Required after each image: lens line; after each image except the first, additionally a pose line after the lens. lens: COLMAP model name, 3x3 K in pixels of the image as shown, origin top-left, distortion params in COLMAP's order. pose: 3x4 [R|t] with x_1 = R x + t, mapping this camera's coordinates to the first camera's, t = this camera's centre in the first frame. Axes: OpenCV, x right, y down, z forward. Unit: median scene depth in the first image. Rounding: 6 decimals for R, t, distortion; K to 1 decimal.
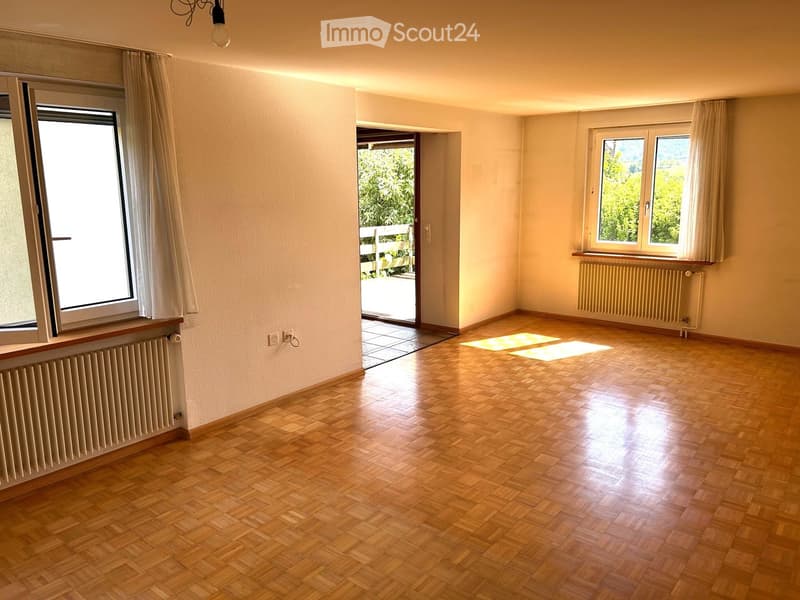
lens RADIAL K [[613.7, 0, 400.0], [0, 613.7, 300.0], [0, 0, 1]] dist [0.071946, 0.000850]
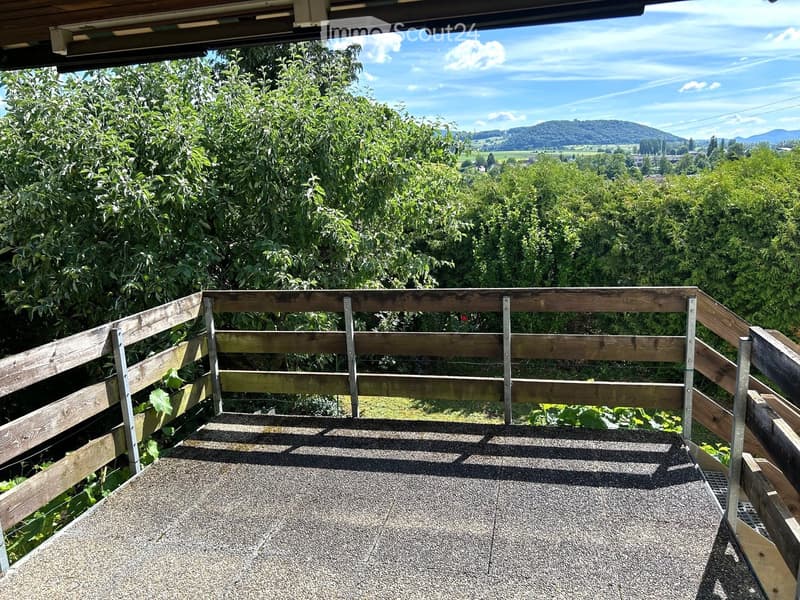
lens RADIAL K [[613.7, 0, 400.0], [0, 613.7, 300.0], [0, 0, 1]] dist [0.071946, 0.000850]
pose [[0.901500, -0.115087, 0.417195, -0.036808], [0.120149, 0.992654, 0.014207, -0.112616], [-0.415766, 0.037318, 0.908706, 0.624461]]
